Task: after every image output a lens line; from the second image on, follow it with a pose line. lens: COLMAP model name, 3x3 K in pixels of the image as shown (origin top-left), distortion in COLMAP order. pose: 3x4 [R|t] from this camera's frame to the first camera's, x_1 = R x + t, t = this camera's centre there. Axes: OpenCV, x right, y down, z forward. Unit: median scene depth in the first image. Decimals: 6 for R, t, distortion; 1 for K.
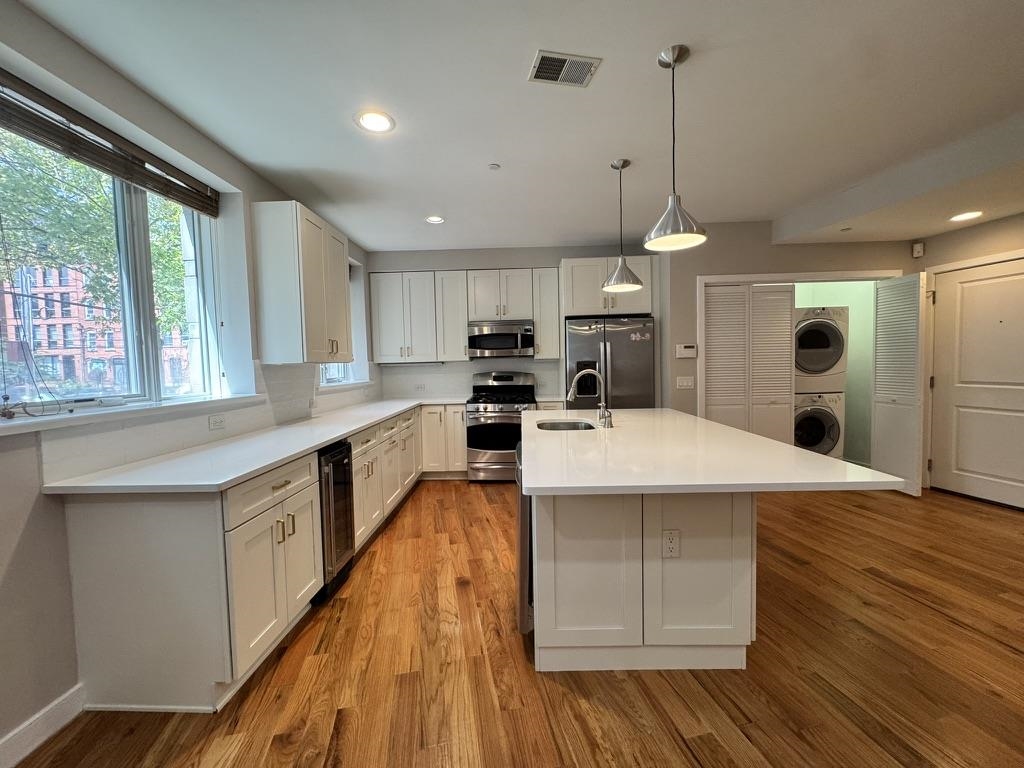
lens RADIAL K [[408.1, 0, 512.0], [0, 408.1, 384.0], [0, 0, 1]] dist [-0.001053, 0.000492]
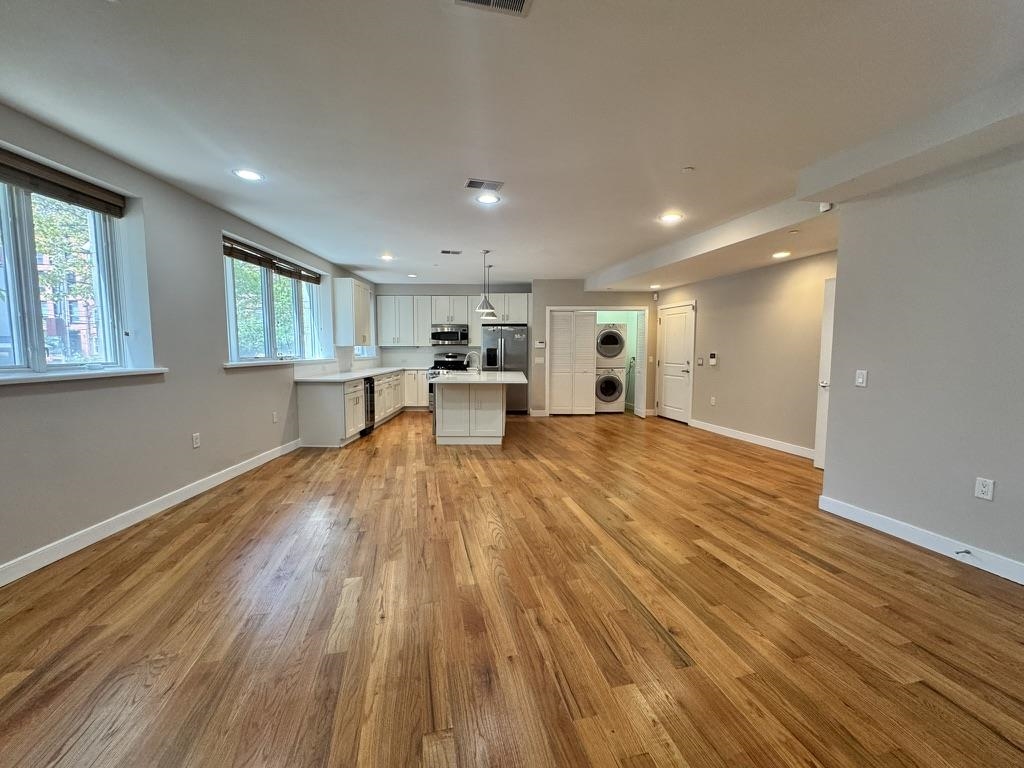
lens RADIAL K [[406.7, 0, 512.0], [0, 406.7, 384.0], [0, 0, 1]] dist [0.006826, 0.000123]
pose [[0.999360, 0.023747, 0.026761, 0.233326], [-0.024653, 0.999117, 0.034031, 0.044682], [-0.025929, -0.034669, 0.999062, -0.924913]]
